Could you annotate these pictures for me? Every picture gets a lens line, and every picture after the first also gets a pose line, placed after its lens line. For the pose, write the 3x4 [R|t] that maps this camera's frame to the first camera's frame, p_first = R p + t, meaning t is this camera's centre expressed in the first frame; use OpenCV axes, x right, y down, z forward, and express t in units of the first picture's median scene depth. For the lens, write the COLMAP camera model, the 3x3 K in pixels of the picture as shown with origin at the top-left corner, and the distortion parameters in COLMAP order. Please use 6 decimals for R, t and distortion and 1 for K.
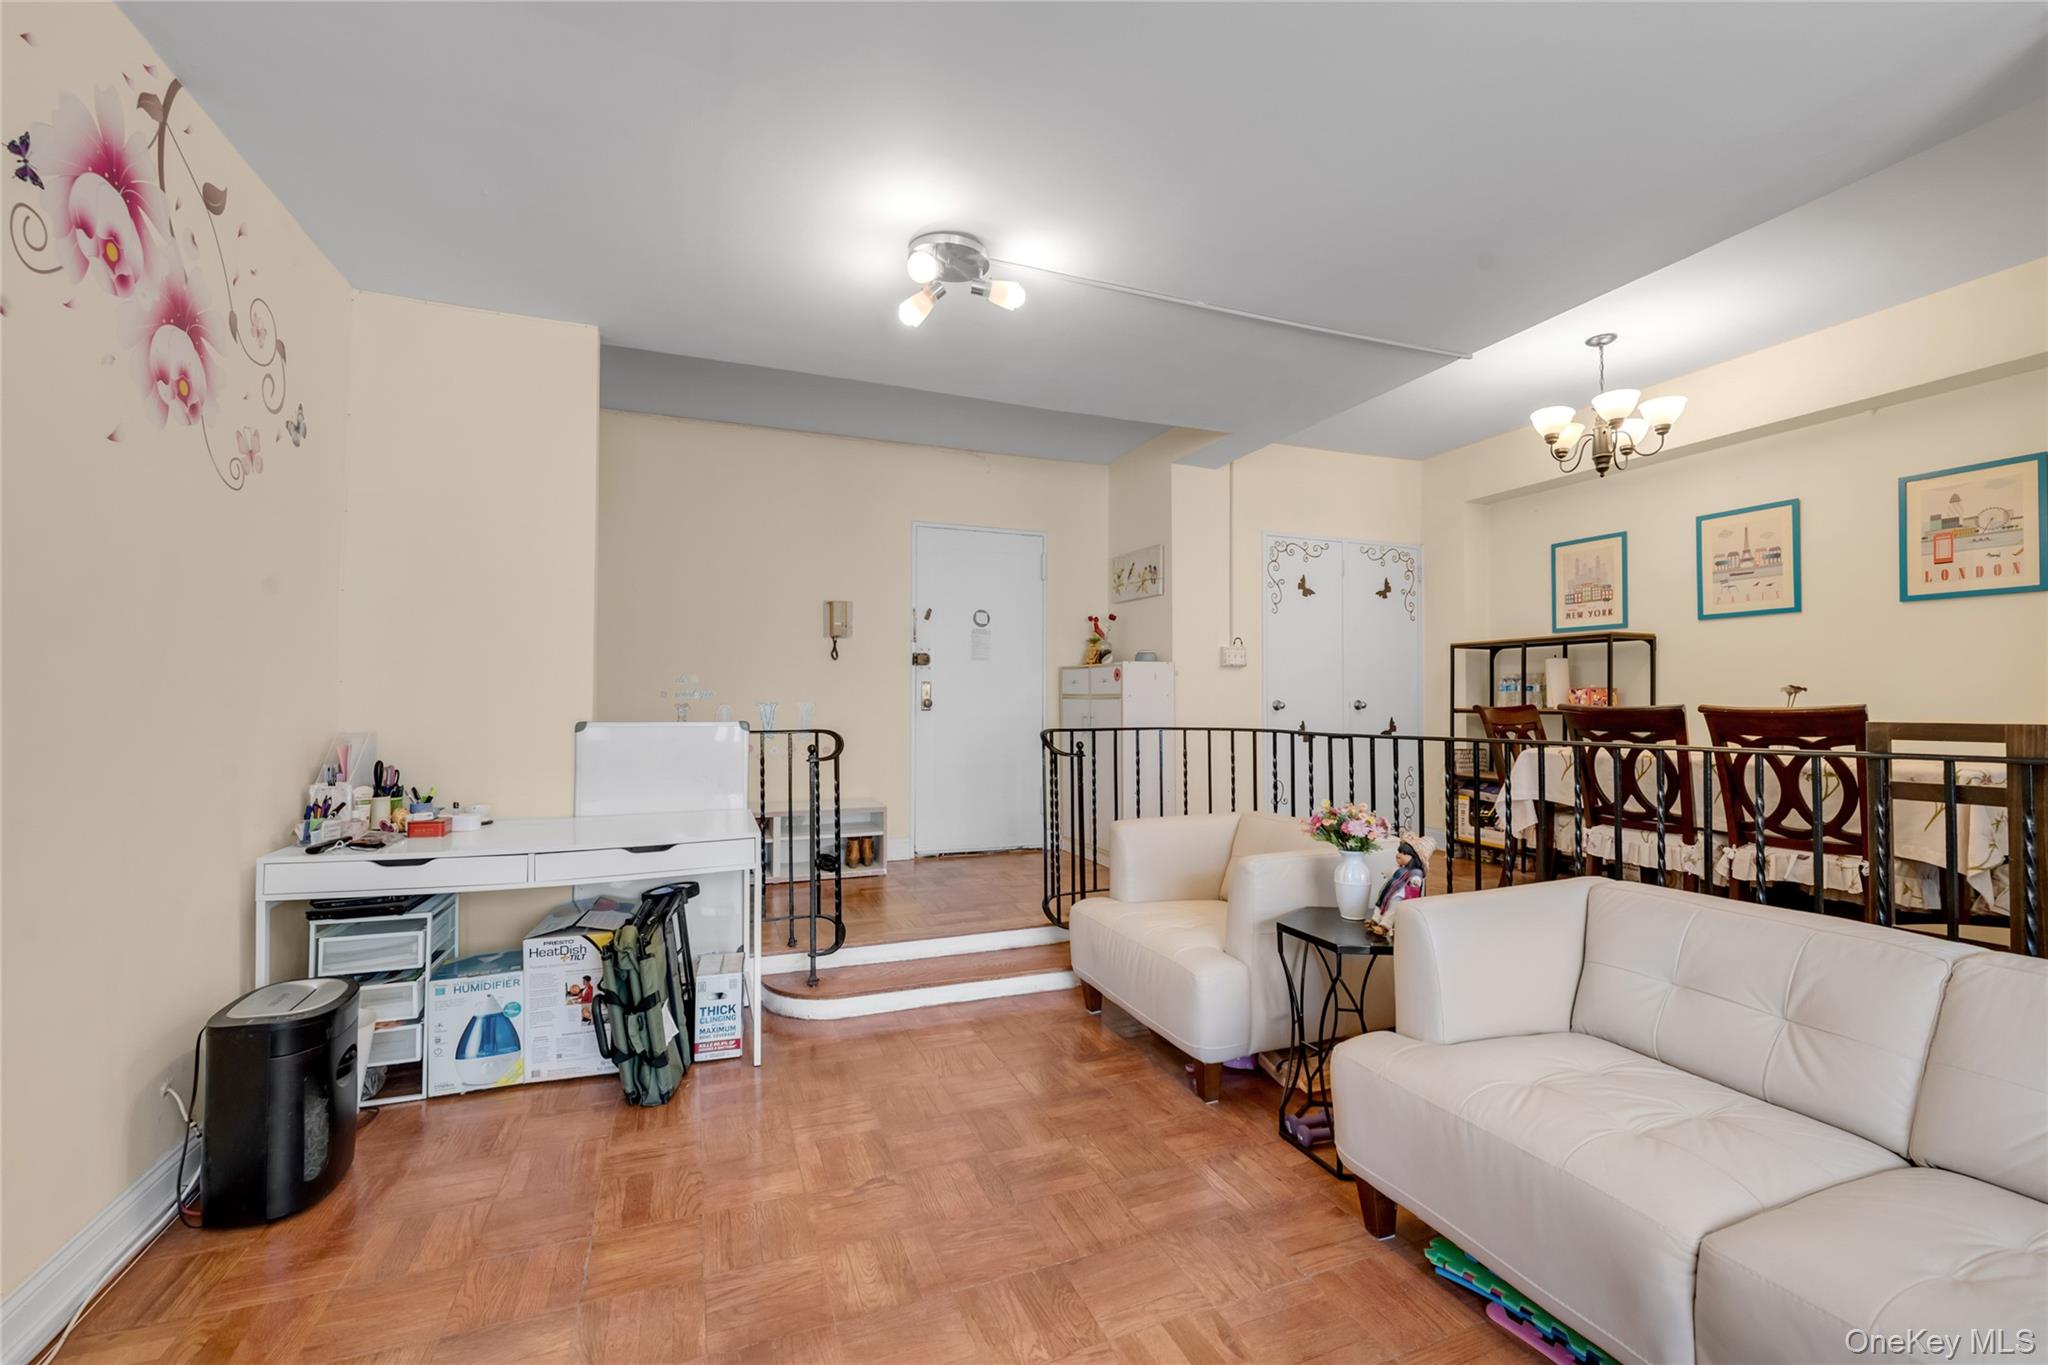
lens RADIAL K [[826.0, 0, 1028.4], [0, 826.0, 690.3], [0, 0, 1]] dist [-0.008622, 0.000083]
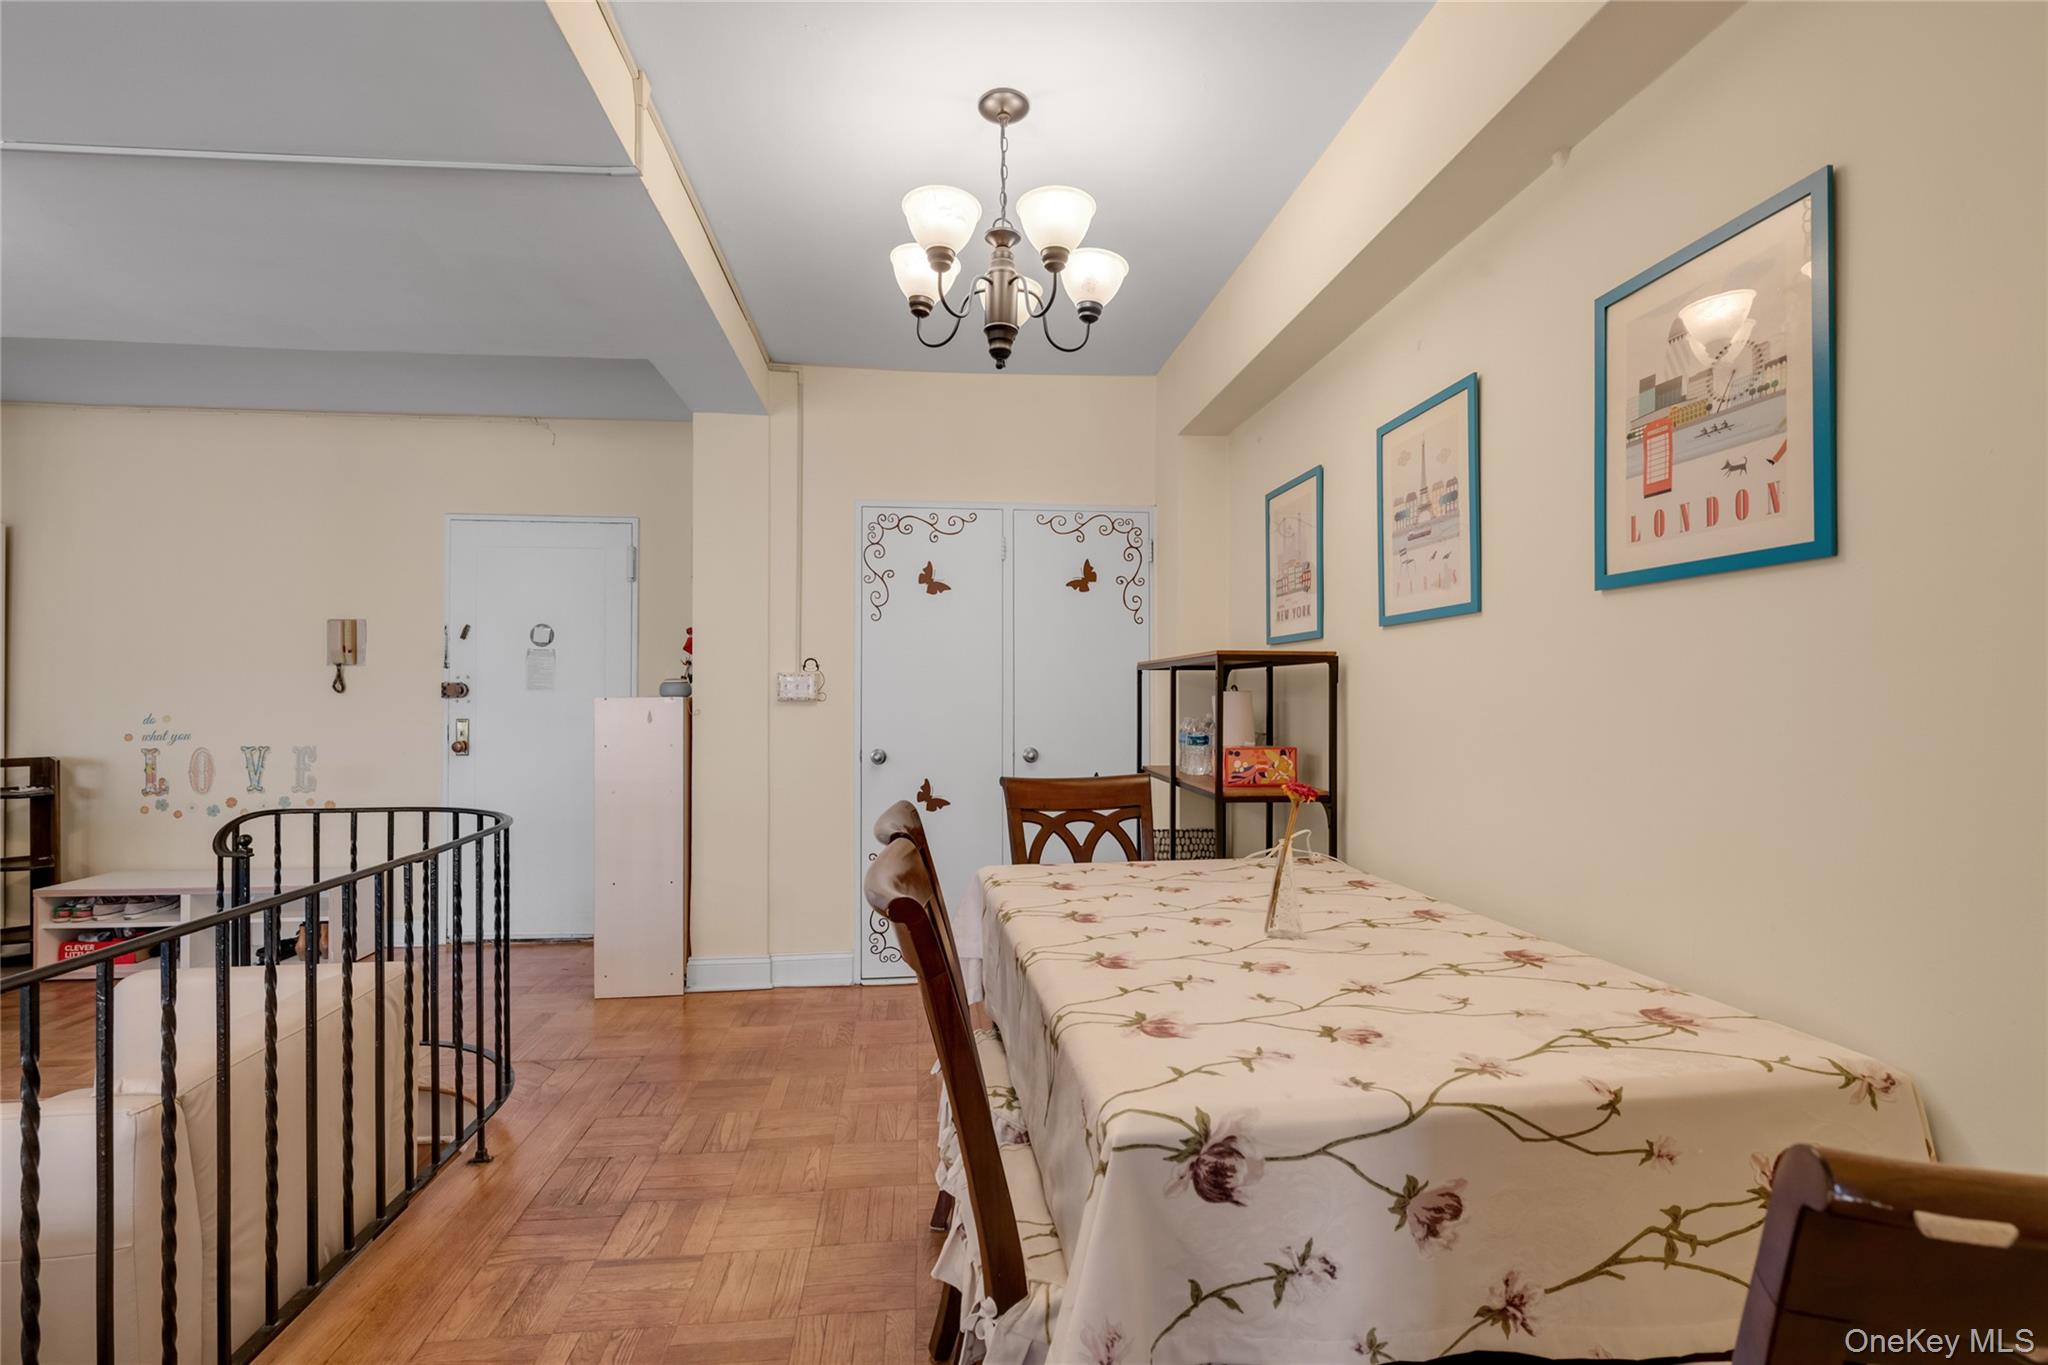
lens RADIAL K [[896.1, 0, 1016.5], [0, 896.1, 687.5], [0, 0, 1]] dist [-0.002293, 0.000098]
pose [[0.966966, -0.004082, -0.254871, 0.621360], [0.005387, 0.999976, 0.004422, -0.042434], [0.254847, -0.005649, 0.966965, 0.327457]]
